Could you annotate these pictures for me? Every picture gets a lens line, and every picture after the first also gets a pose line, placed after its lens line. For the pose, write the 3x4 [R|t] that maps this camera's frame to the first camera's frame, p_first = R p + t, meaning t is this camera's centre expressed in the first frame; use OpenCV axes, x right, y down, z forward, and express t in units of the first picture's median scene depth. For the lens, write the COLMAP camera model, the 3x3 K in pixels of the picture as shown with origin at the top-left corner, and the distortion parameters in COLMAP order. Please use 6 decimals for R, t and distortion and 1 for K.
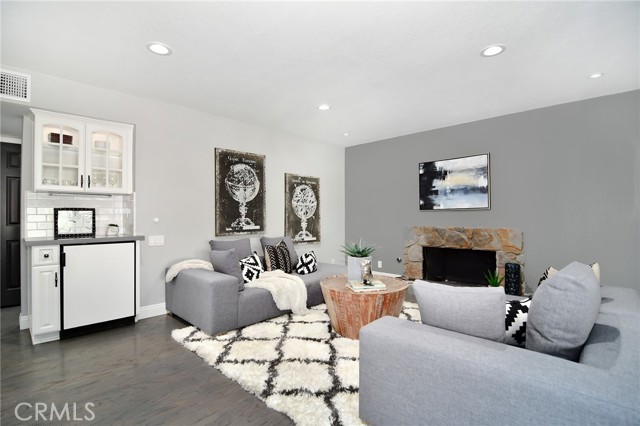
lens RADIAL K [[308.7, 0, 322.3], [0, 308.7, 216.1], [0, 0, 1]] dist [-0.008823, -0.004585]
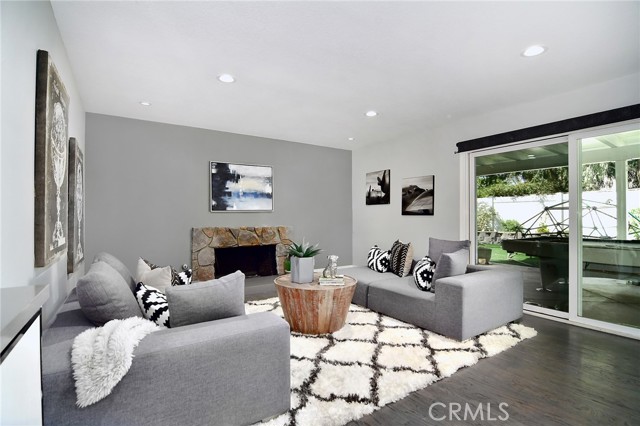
lens RADIAL K [[308.7, 0, 321.6], [0, 308.7, 212.6], [0, 0, 1]] dist [-0.008823, -0.004585]
pose [[0.217408, 0.013953, 0.975981, -0.591749], [-0.002124, 0.999902, -0.013822, -0.001185], [-0.976079, 0.000932, 0.217416, 0.495178]]
